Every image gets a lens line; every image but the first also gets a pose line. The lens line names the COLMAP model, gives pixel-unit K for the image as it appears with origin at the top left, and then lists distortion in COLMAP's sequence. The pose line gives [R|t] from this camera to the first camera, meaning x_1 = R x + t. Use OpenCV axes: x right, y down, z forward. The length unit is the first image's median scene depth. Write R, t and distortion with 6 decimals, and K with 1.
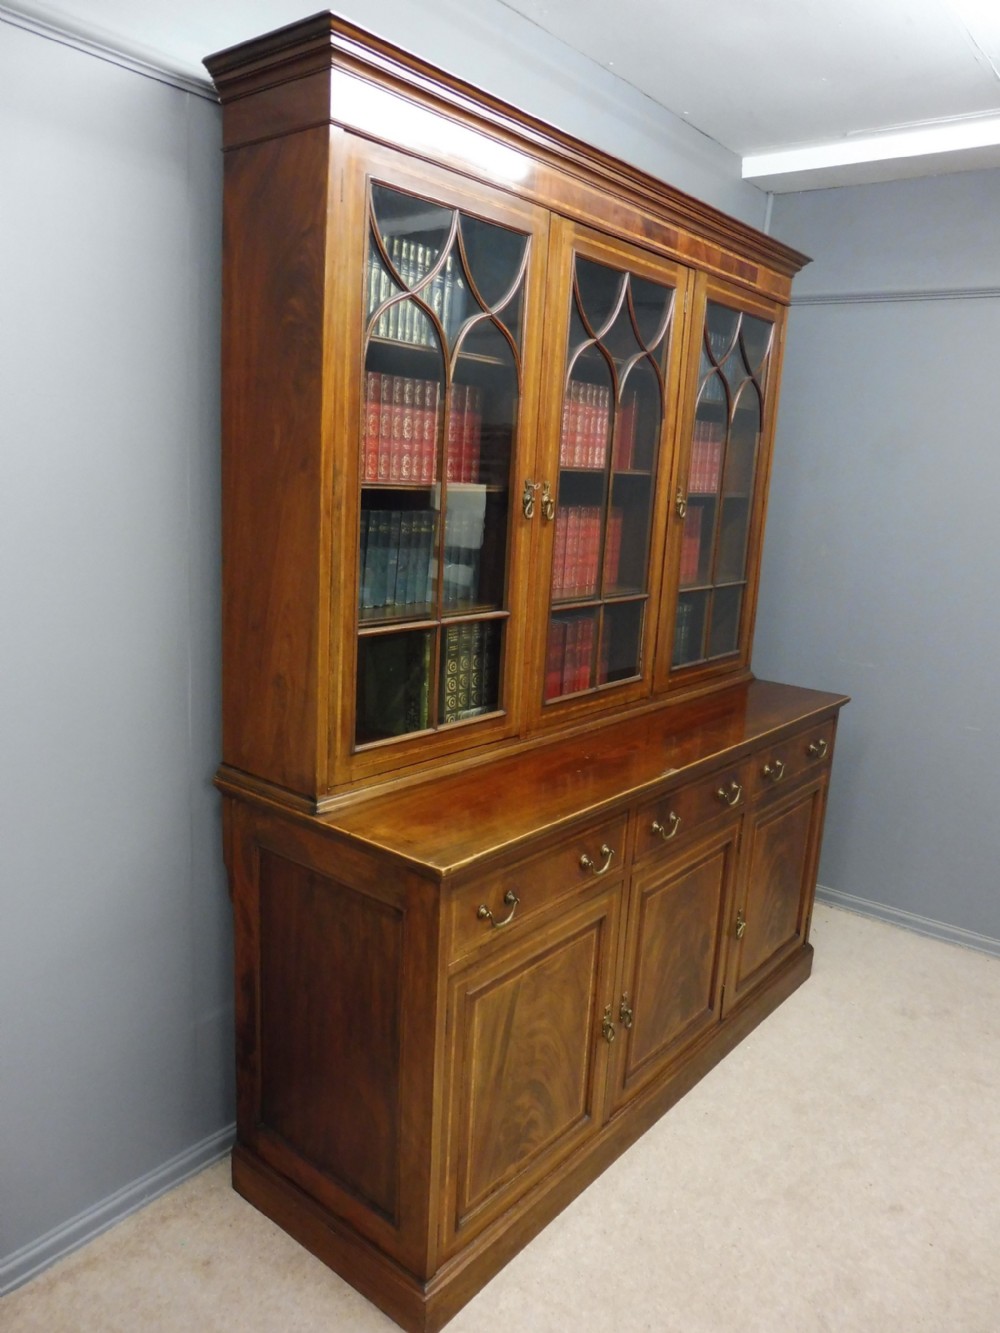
lens RADIAL K [[963.1, 0, 496.5], [0, 963.1, 669.7], [0, 0, 1]] dist [-0.038753, -0.008310]
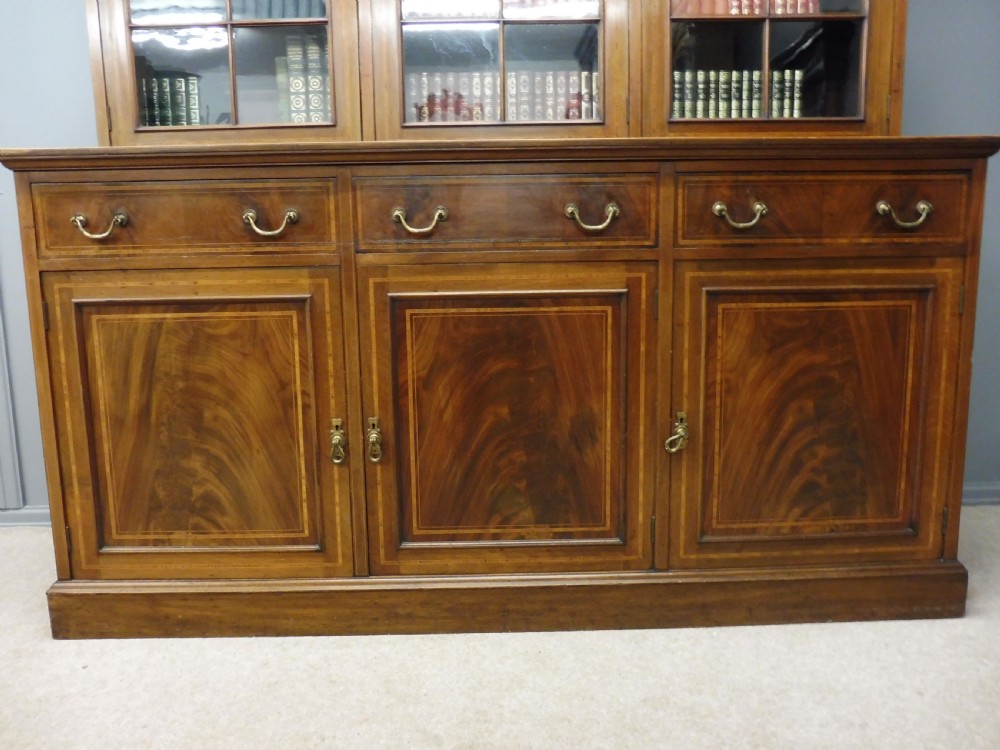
lens RADIAL K [[727.7, 0, 502.3], [0, 727.7, 378.9], [0, 0, 1]] dist [-0.036544, -0.001243]
pose [[0.644508, 0.043584, -0.763355, 0.720077], [-0.108471, 0.993488, -0.034859, 0.321465], [0.756865, 0.105269, 0.645038, 0.684776]]
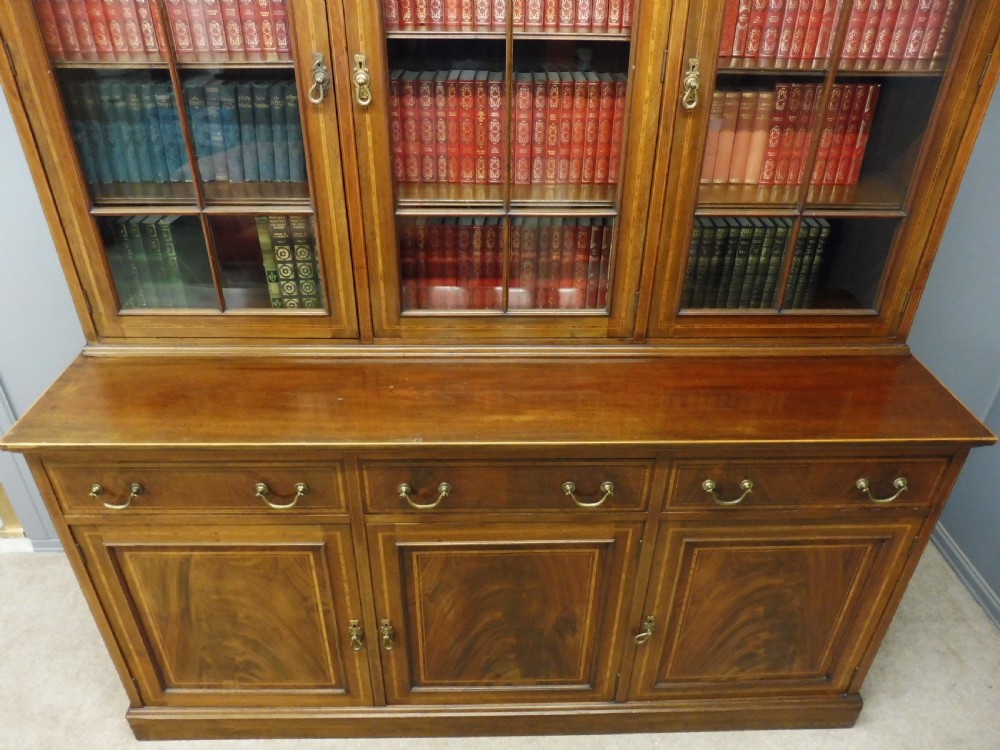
lens RADIAL K [[727.7, 0, 502.3], [0, 727.7, 378.9], [0, 0, 1]] dist [-0.036544, -0.001243]
pose [[0.655458, 0.365124, -0.661105, 0.633012], [-0.137810, 0.918493, 0.370646, -0.189391], [0.742552, -0.151836, 0.652351, 0.657880]]
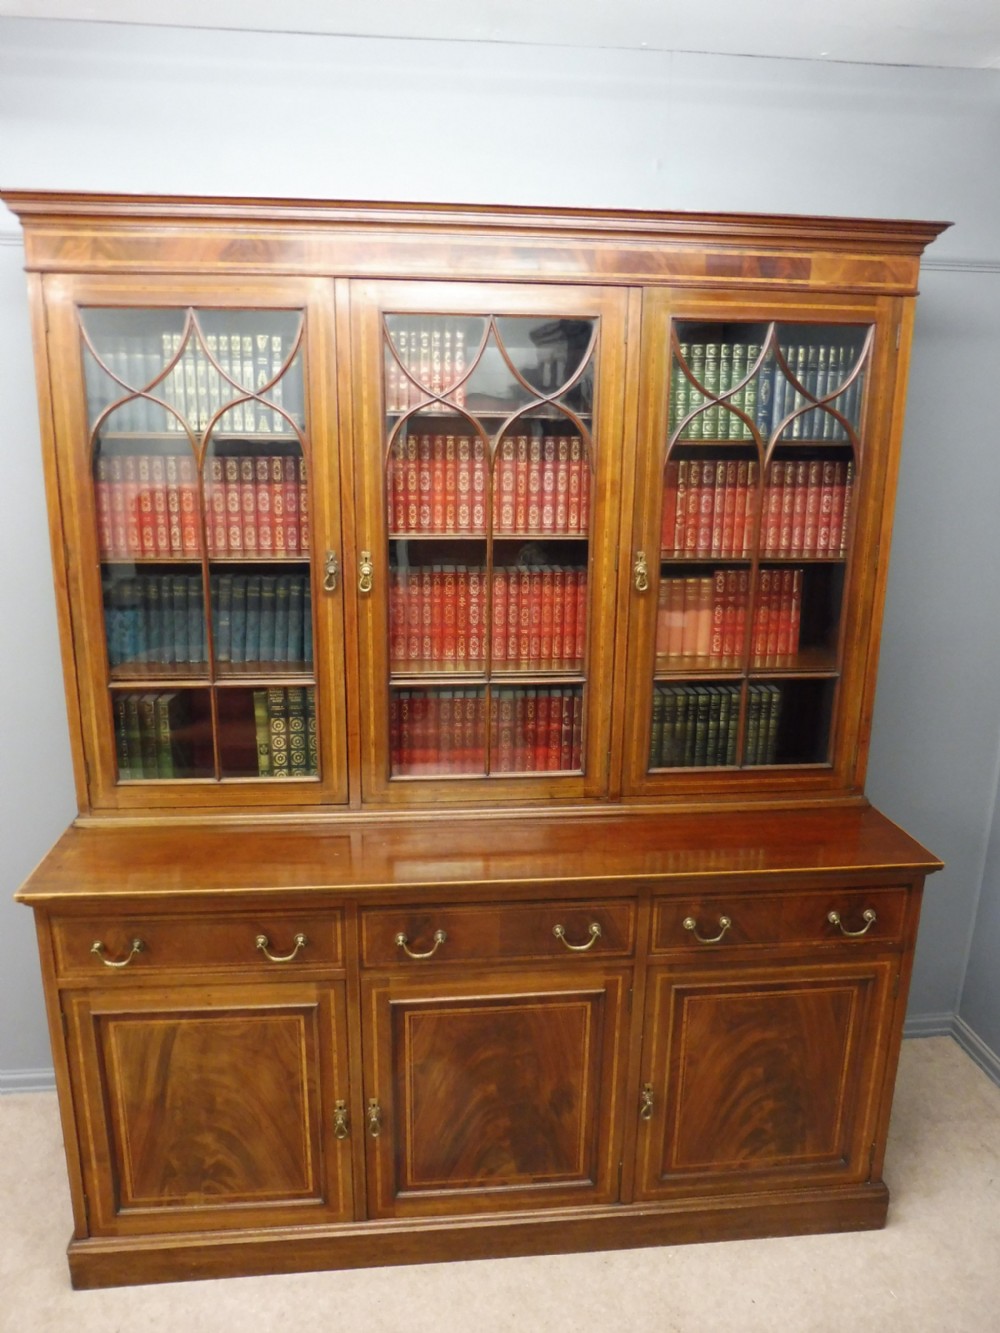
lens RADIAL K [[963.1, 0, 496.5], [0, 963.1, 669.7], [0, 0, 1]] dist [-0.038753, -0.008310]
pose [[0.709589, 0.131704, -0.692198, 0.834738], [-0.122567, 0.990471, 0.062811, -0.157425], [0.693874, 0.040271, 0.718970, 0.404838]]
